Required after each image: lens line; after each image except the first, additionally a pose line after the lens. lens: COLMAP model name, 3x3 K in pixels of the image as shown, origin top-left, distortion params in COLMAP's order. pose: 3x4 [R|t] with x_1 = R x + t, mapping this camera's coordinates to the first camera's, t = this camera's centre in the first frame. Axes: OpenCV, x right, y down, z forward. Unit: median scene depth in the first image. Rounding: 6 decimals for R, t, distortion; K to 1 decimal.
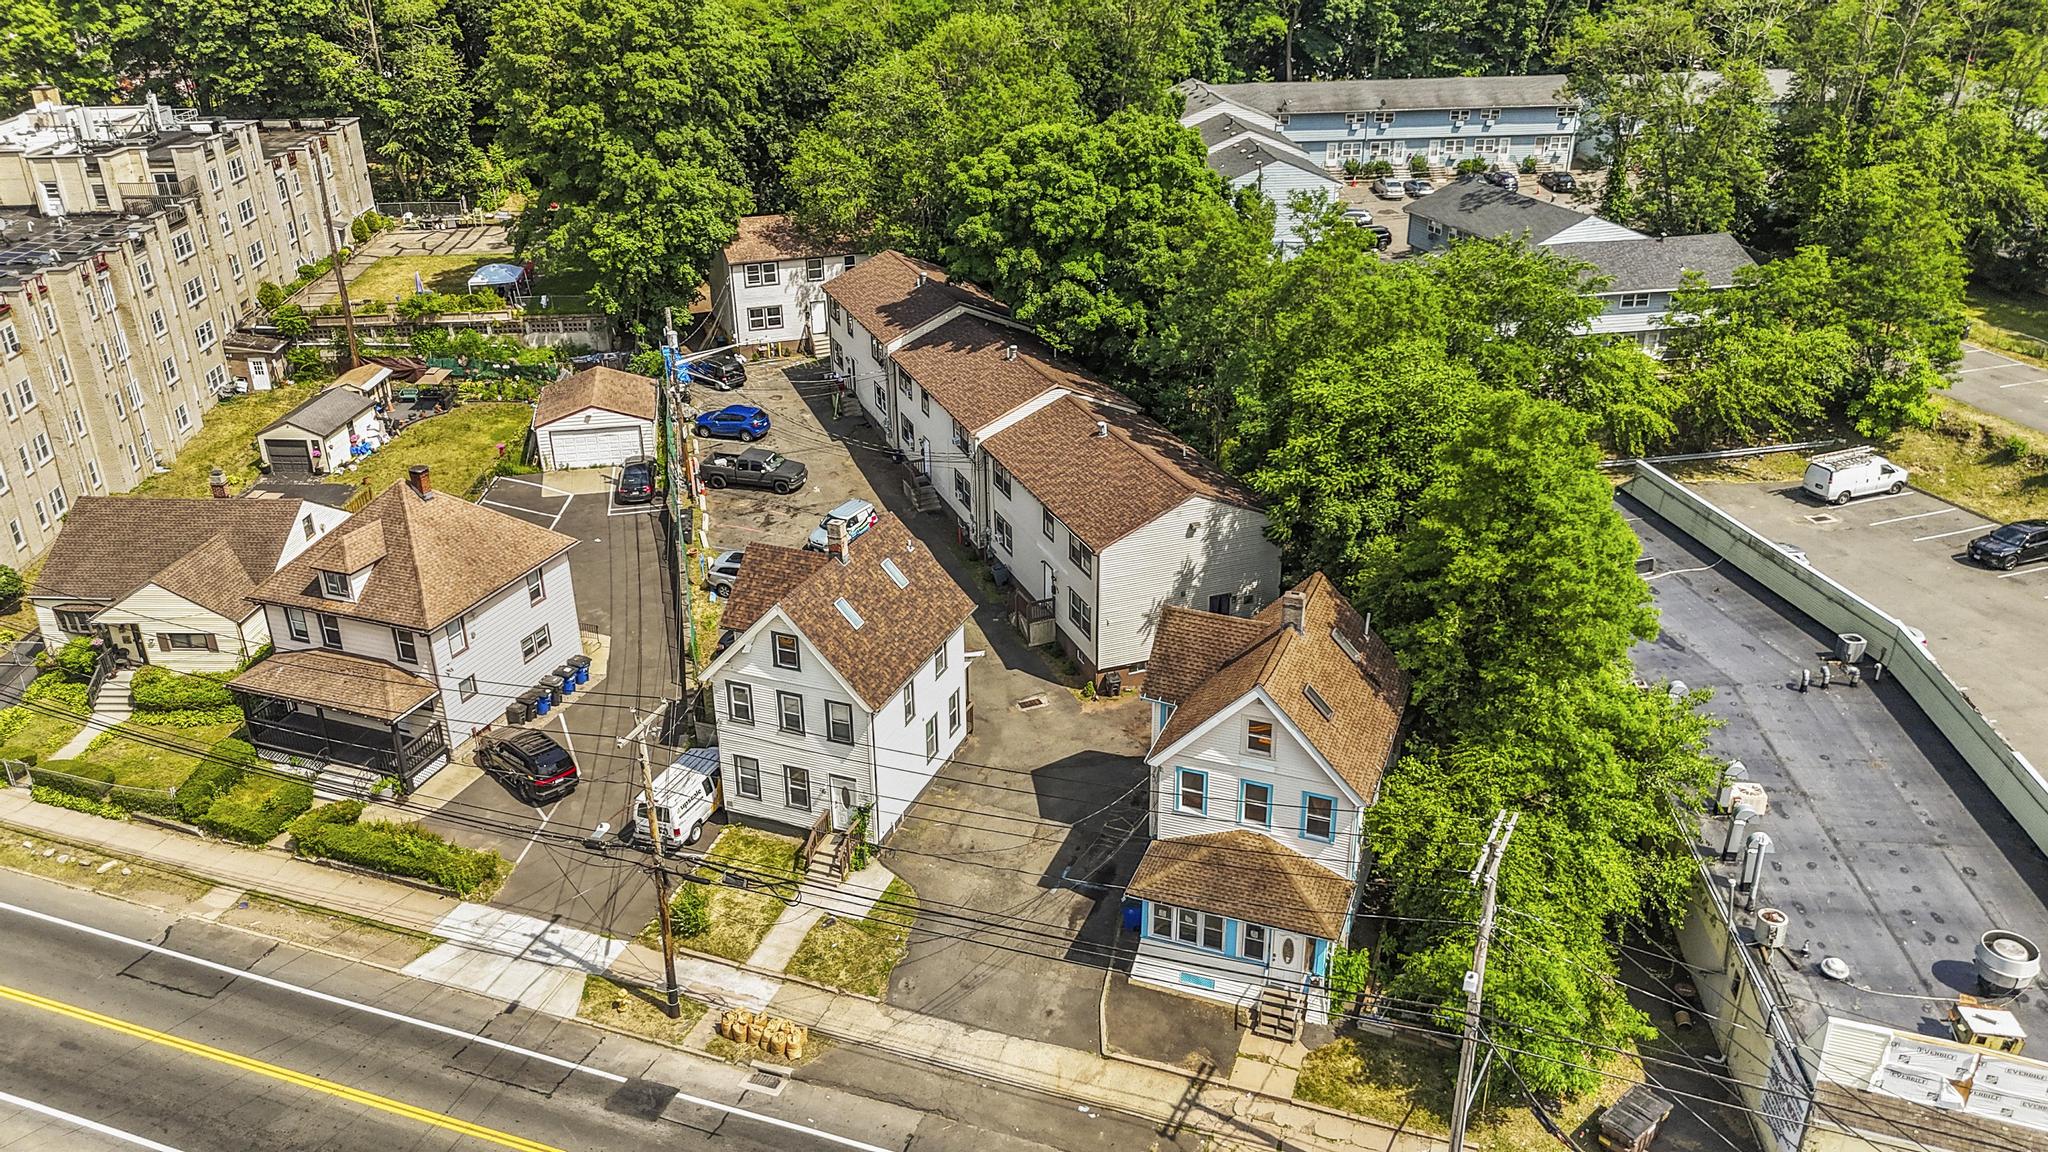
lens RADIAL K [[1479.6, 0, 1024.0], [0, 1479.6, 576.0], [0, 0, 1]] dist [0.066210, -0.060833]
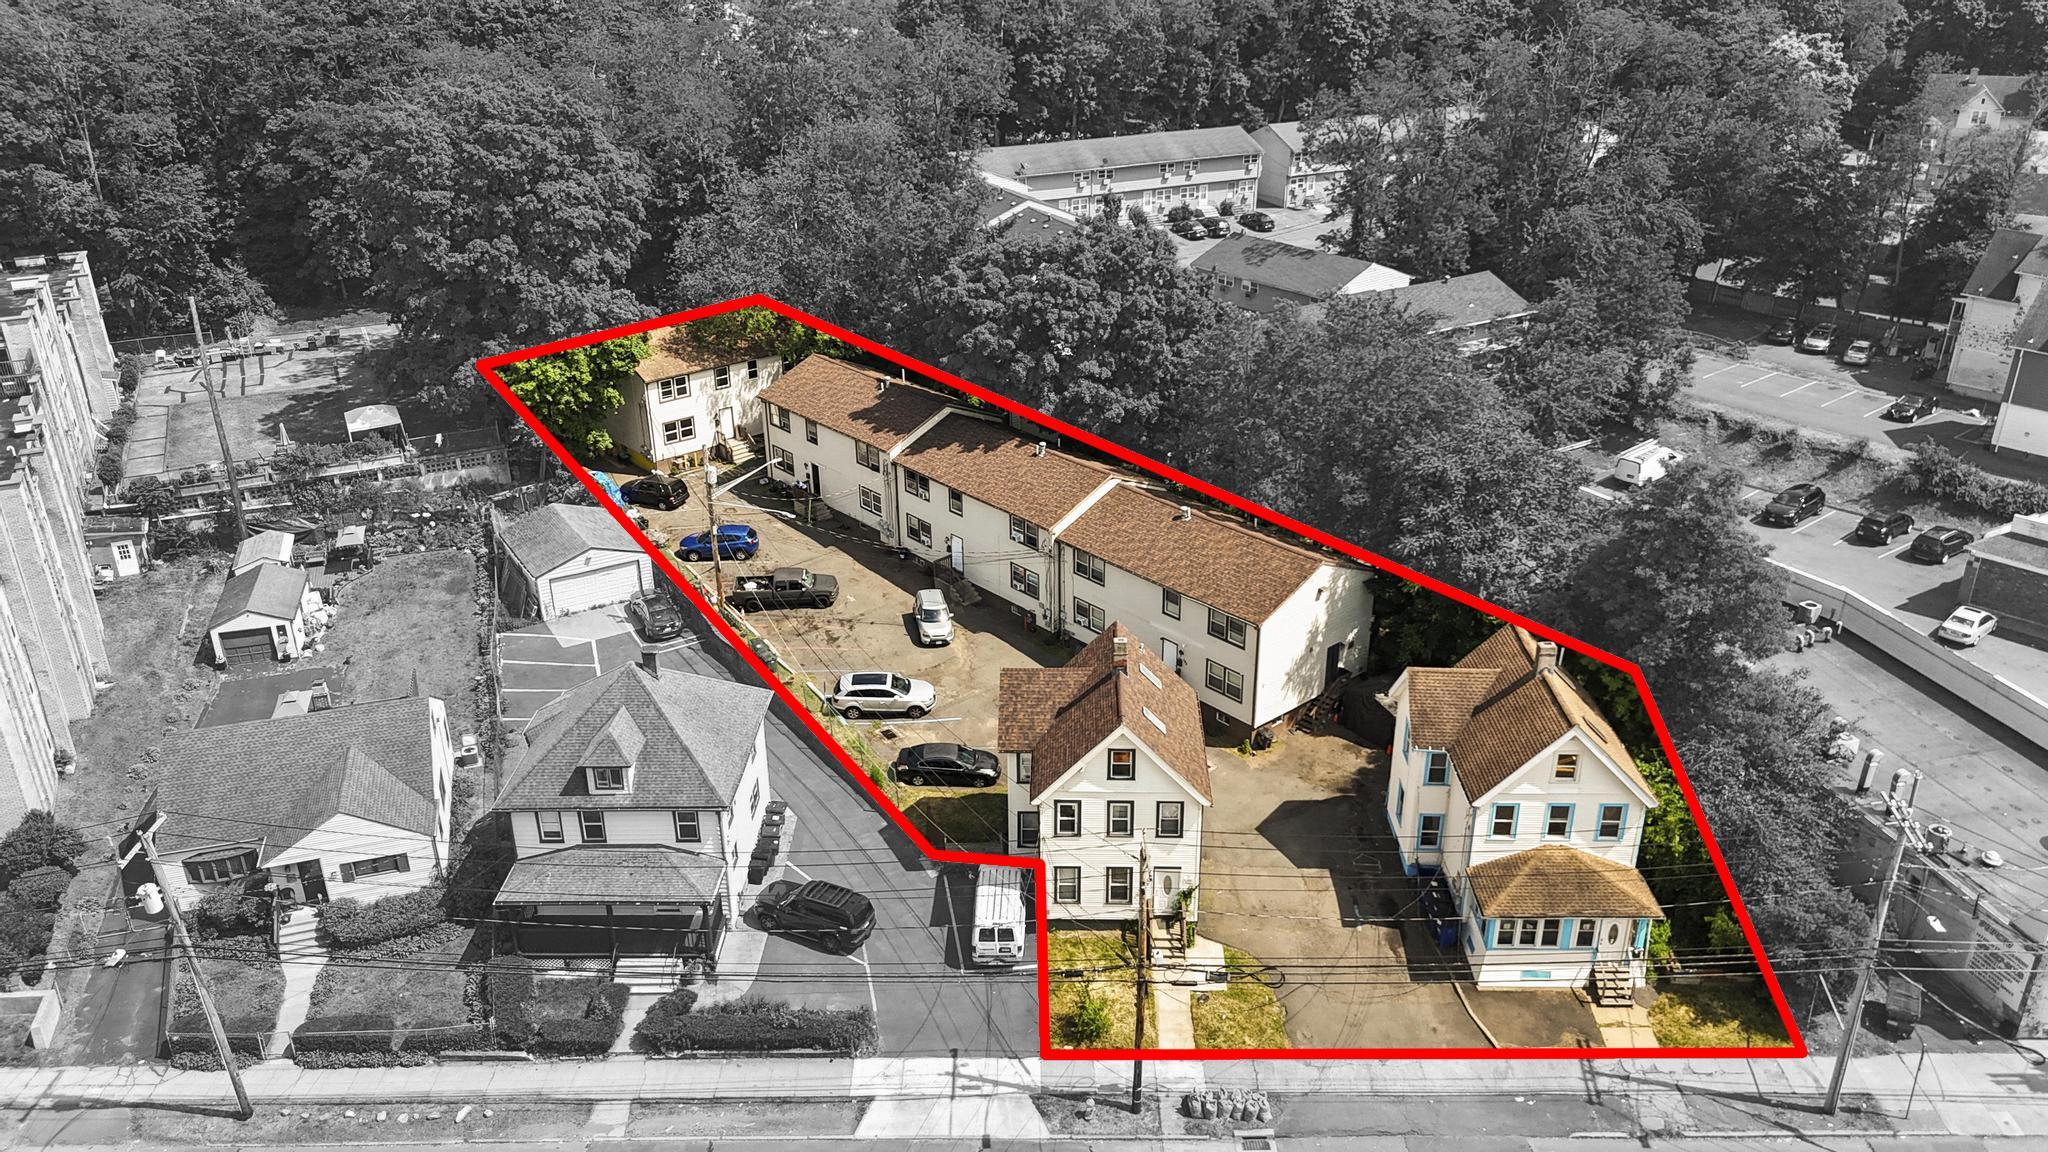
lens RADIAL K [[1479.6, 0, 1024.0], [0, 1479.6, 576.0], [0, 0, 1]] dist [0.066210, -0.060833]
pose [[0.941490, -0.143602, 0.304917, -0.333903], [0.146006, 0.989170, 0.015031, -0.070934], [-0.303773, 0.030368, 0.952260, -0.021331]]
